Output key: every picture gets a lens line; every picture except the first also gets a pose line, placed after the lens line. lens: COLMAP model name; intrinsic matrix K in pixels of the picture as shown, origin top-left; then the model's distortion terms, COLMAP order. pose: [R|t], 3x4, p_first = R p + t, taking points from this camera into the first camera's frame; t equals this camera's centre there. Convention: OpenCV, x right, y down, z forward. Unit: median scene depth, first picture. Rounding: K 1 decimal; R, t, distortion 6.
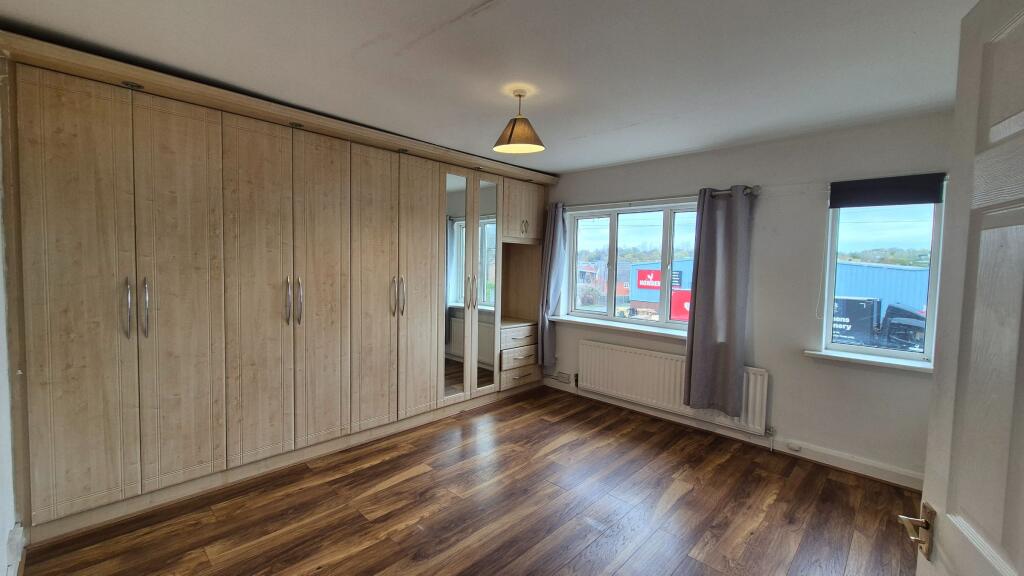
lens RADIAL K [[417.9, 0, 510.6], [0, 417.9, 280.4], [0, 0, 1]] dist [0.005091, -0.000283]
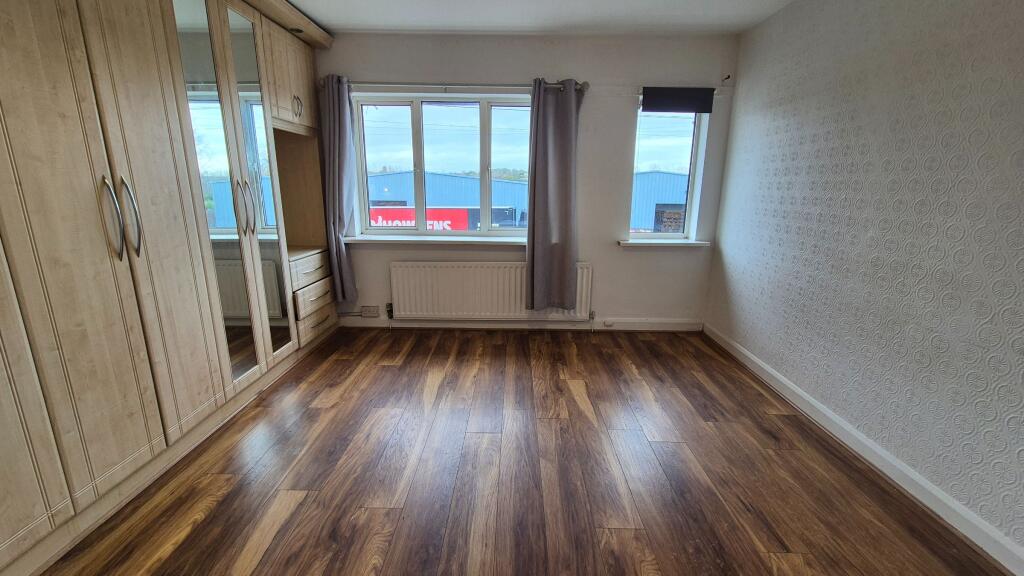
lens RADIAL K [[417.9, 0, 516.4], [0, 417.9, 283.6], [0, 0, 1]] dist [0.005091, -0.000283]
pose [[0.728739, -0.169591, 0.663460, -0.258430], [0.035195, 0.976844, 0.211040, 0.024174], [-0.683887, -0.130443, 0.717832, 0.309136]]
